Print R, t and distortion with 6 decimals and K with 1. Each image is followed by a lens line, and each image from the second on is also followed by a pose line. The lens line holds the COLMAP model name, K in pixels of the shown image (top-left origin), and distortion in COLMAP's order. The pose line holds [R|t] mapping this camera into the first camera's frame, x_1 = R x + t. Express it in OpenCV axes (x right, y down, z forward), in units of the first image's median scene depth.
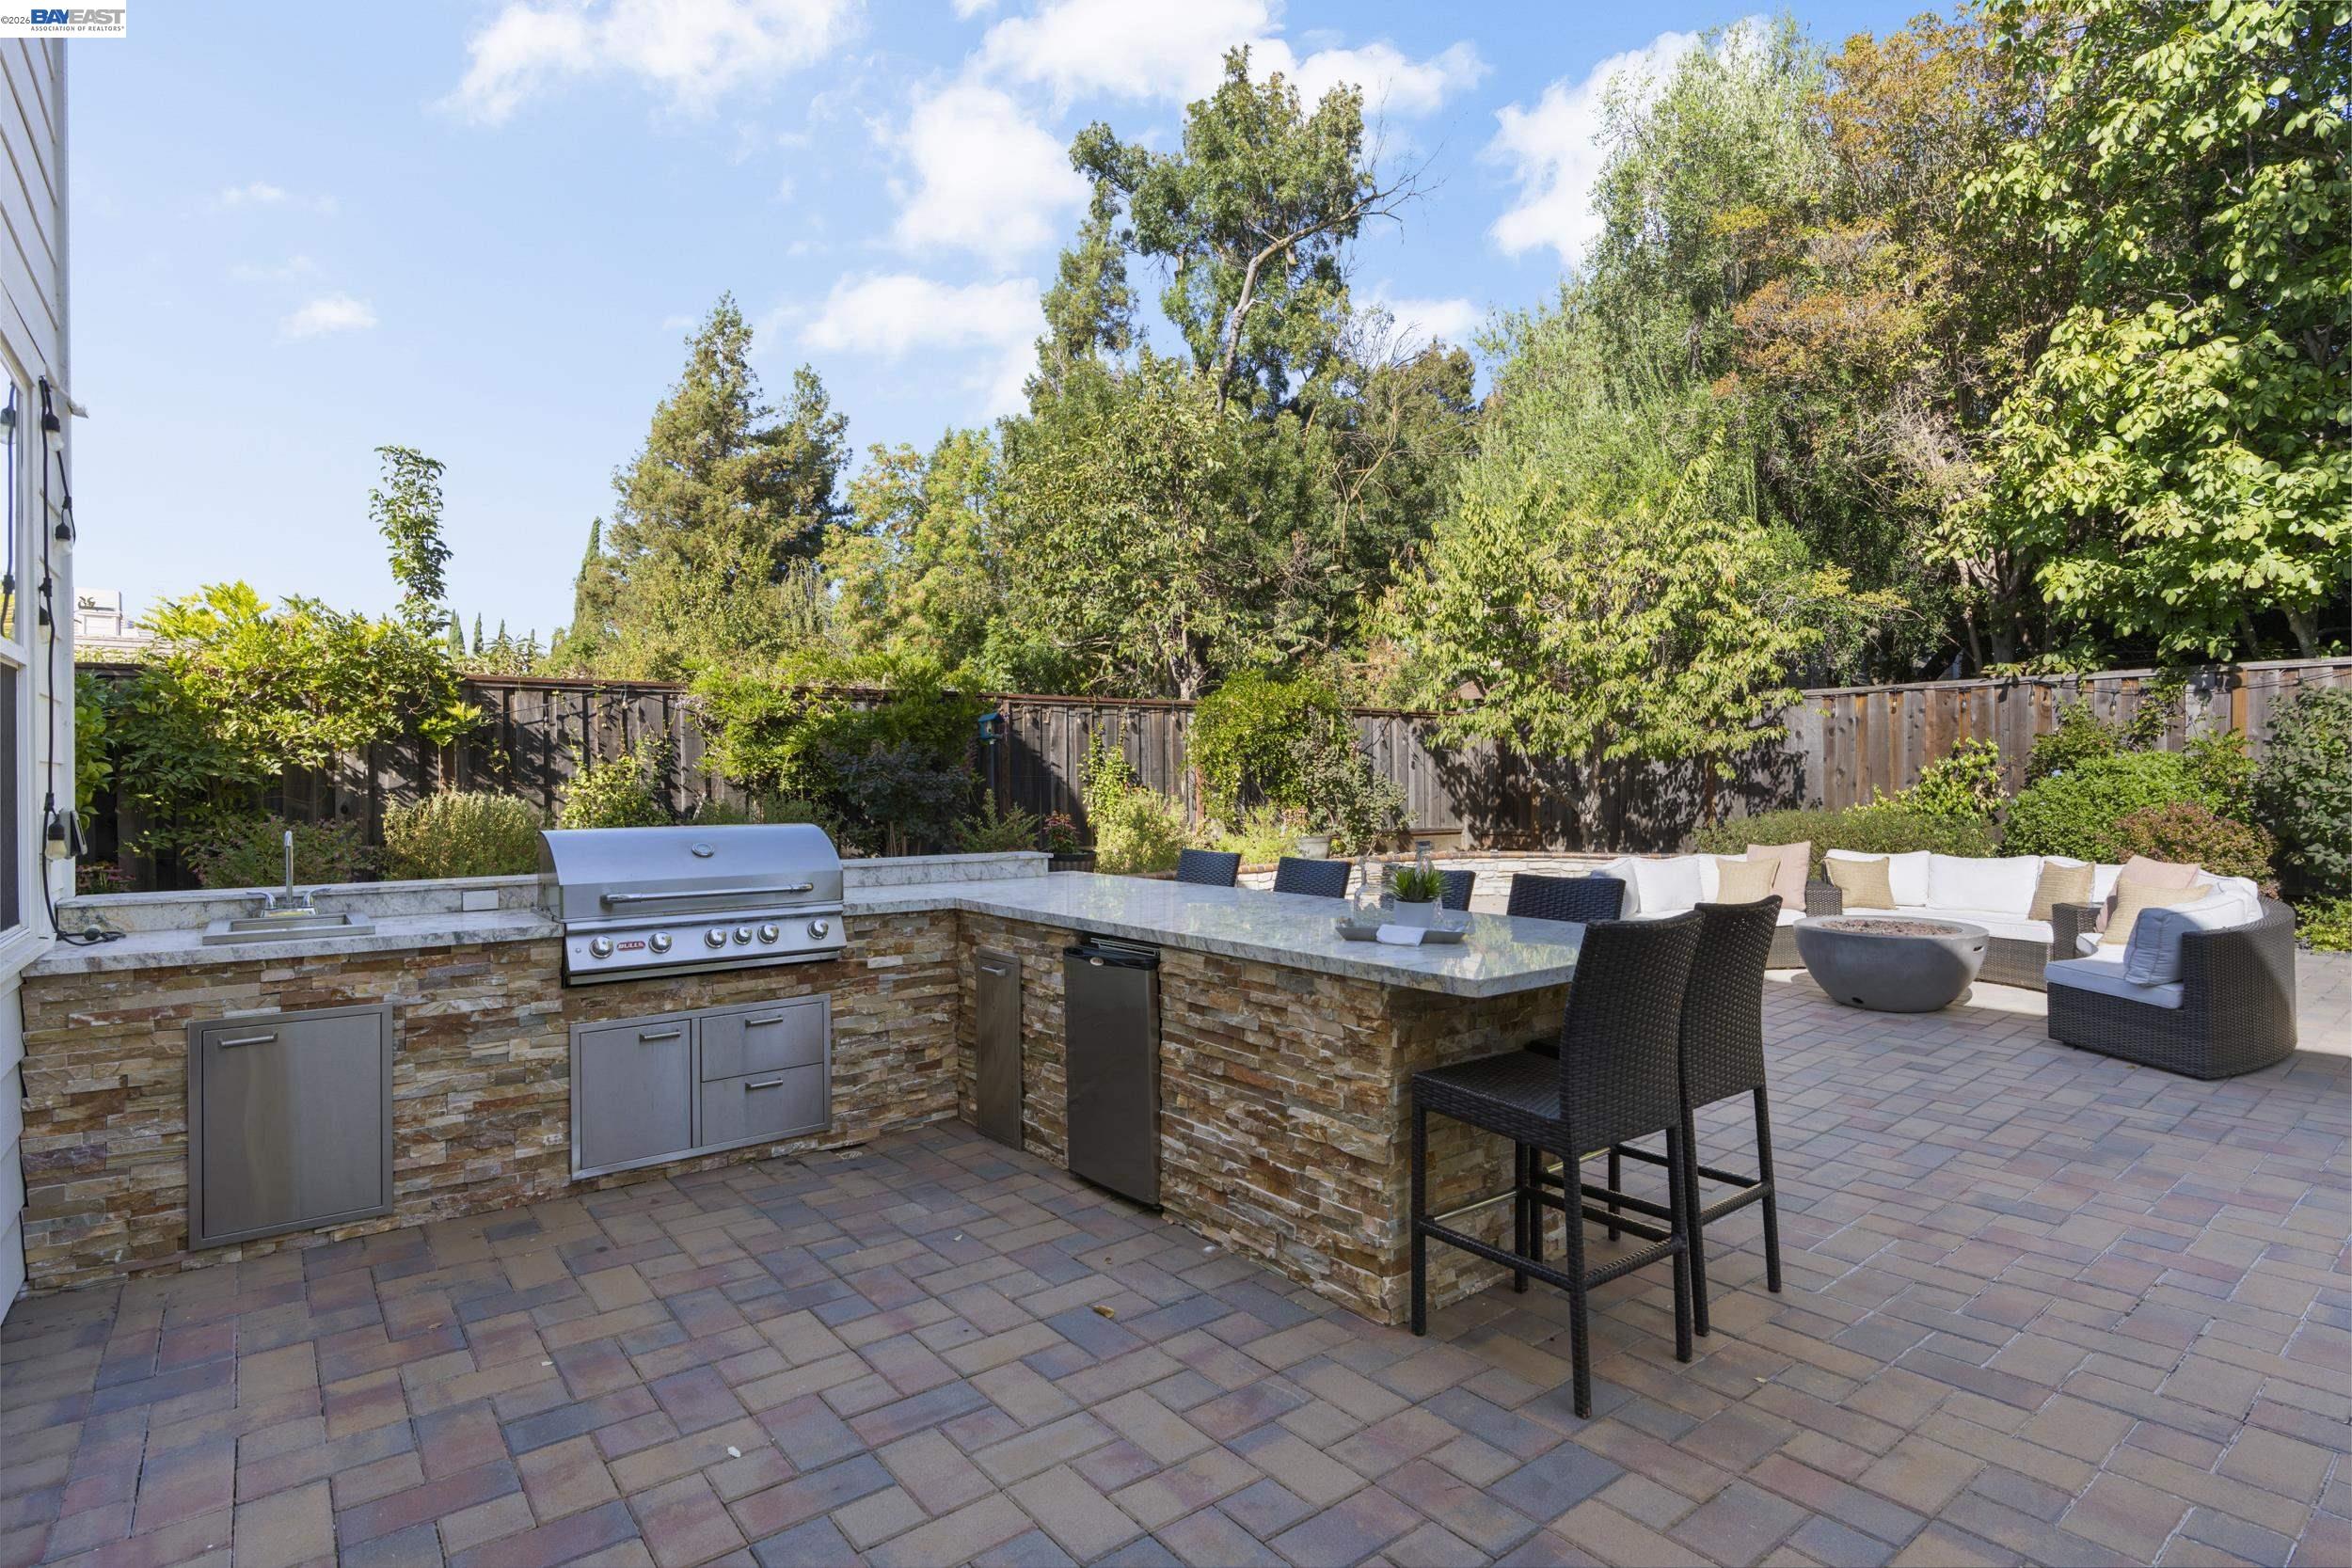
lens RADIAL K [[1167.7, 0, 1179.5], [0, 1167.7, 798.3], [0, 0, 1]] dist [-0.005920, -0.001375]
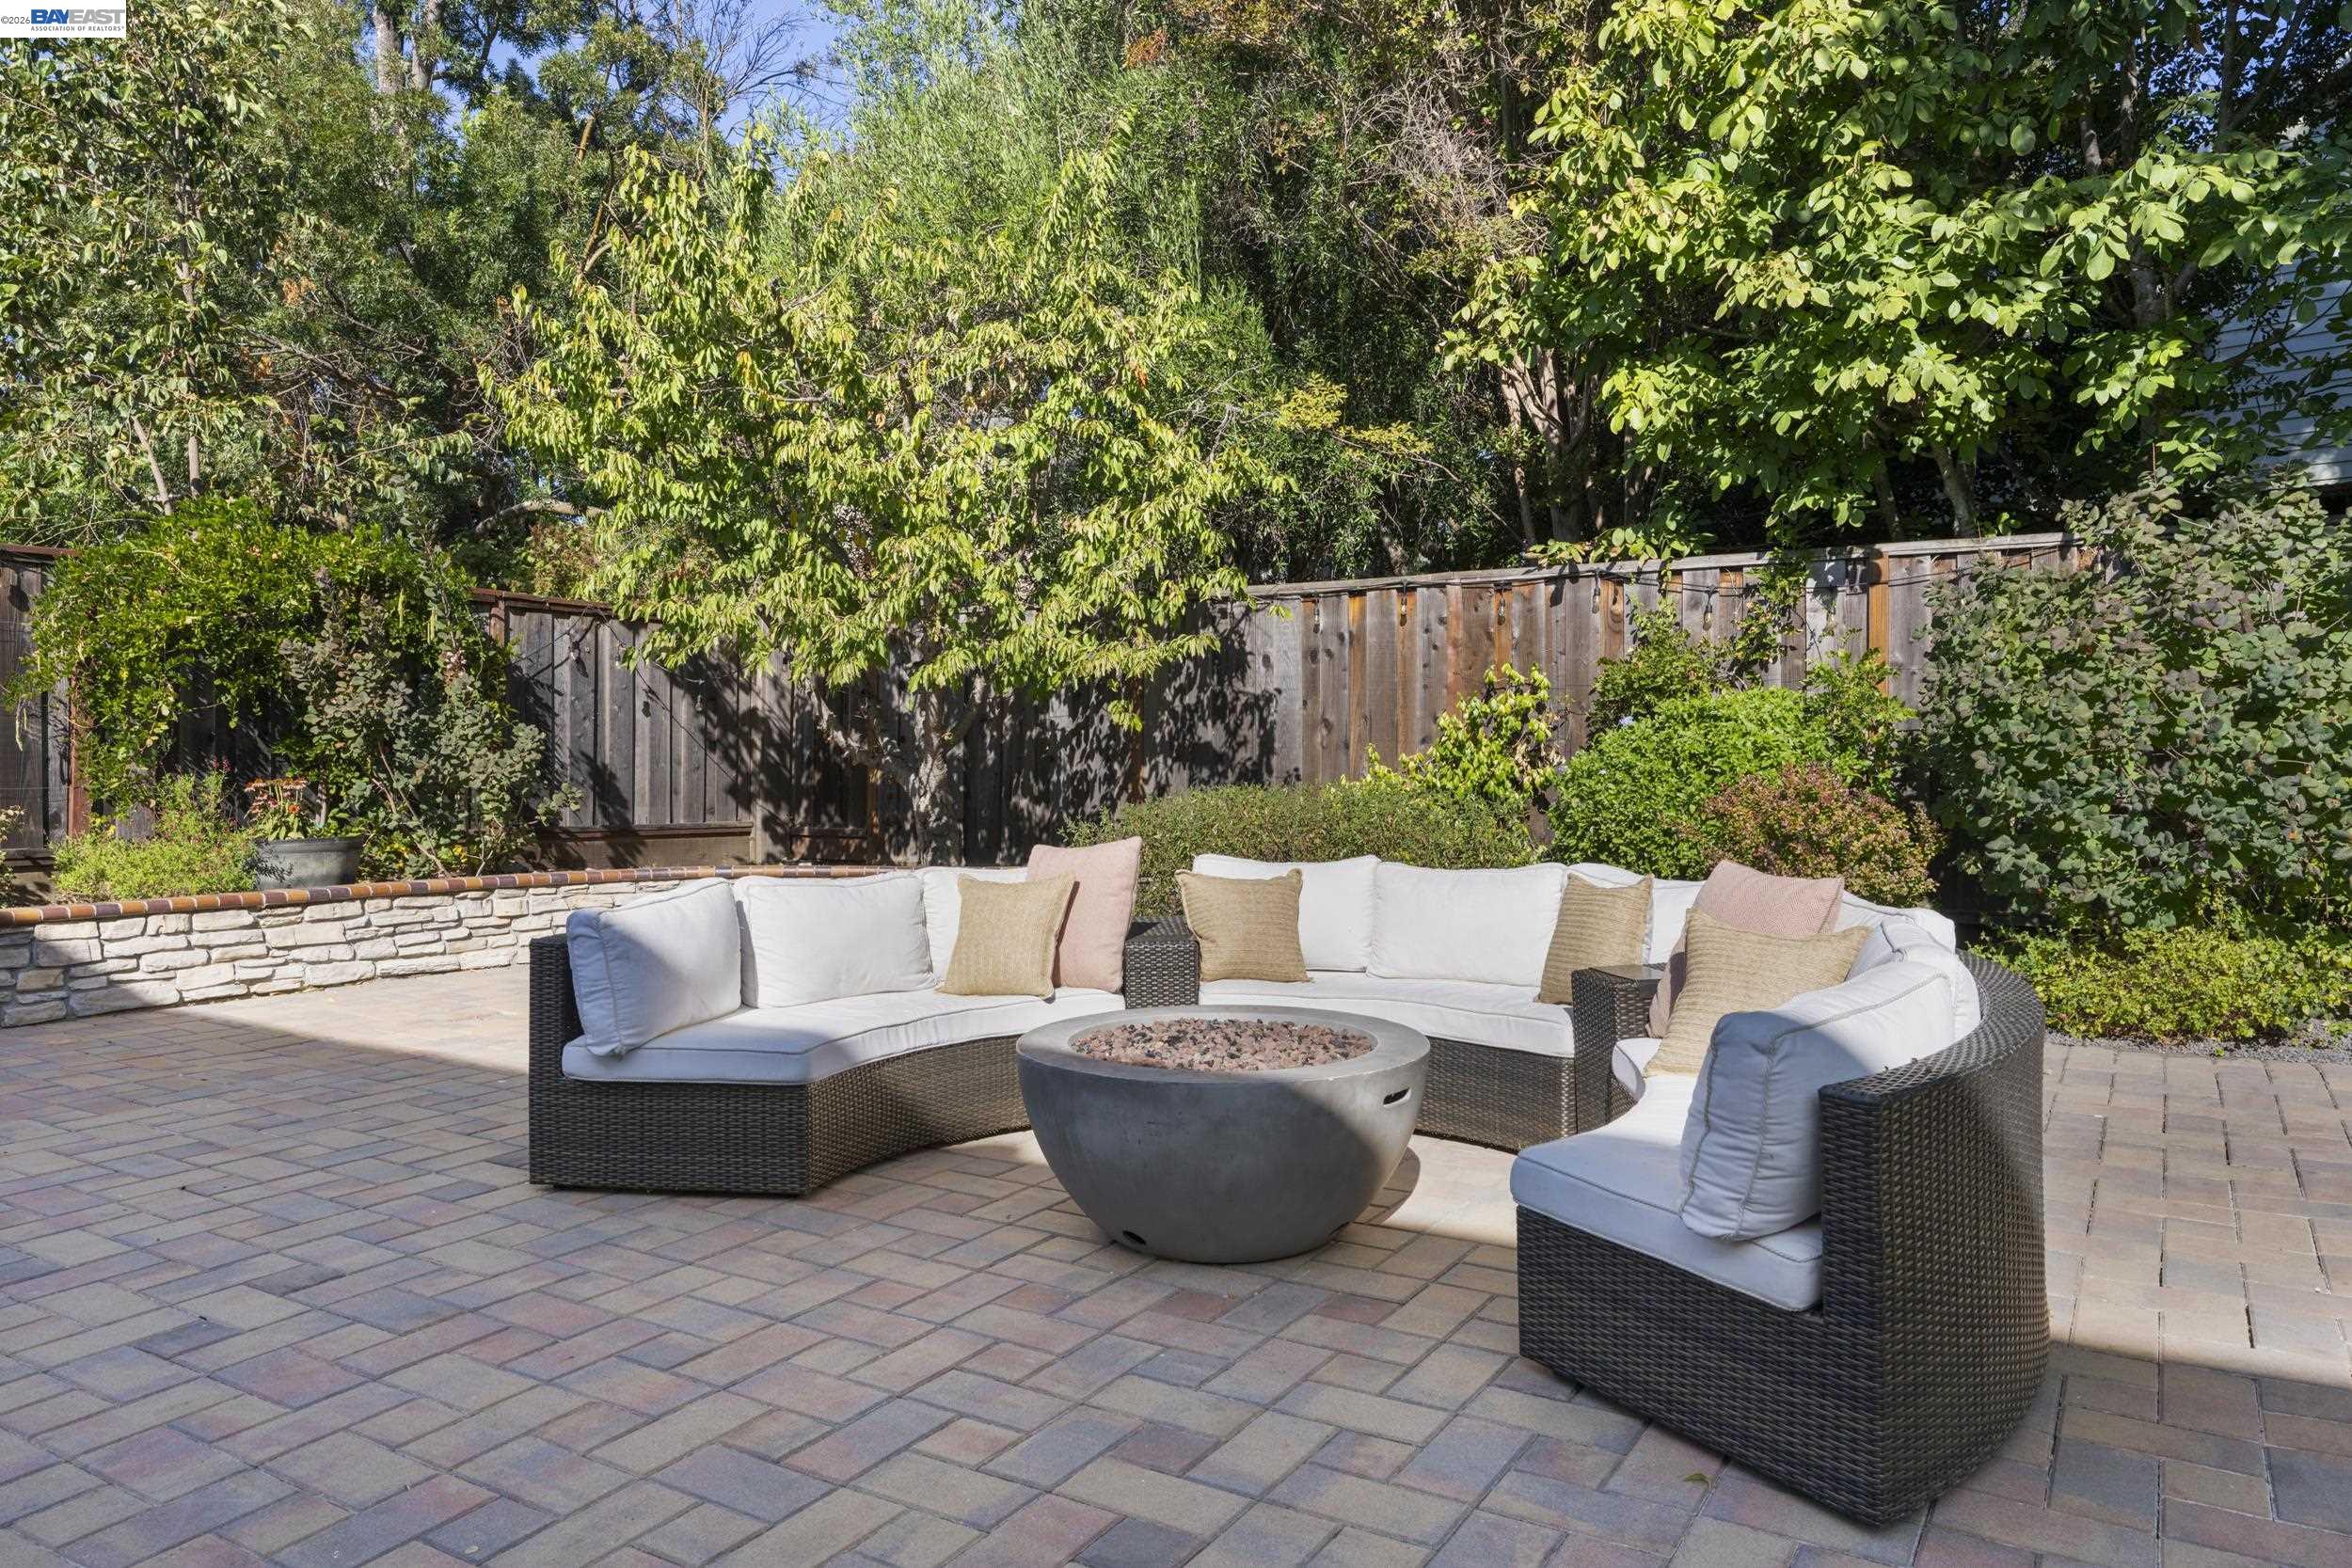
lens RADIAL K [[1618.0, 0, 1180.7], [0, 1618.0, 767.6], [0, 0, 1]] dist [-0.007866, 0.002053]
pose [[0.939958, 0.009217, 0.341164, 0.270130], [-0.003883, 0.999859, -0.016313, 0.015967], [-0.341267, 0.014009, 0.939862, 0.317568]]
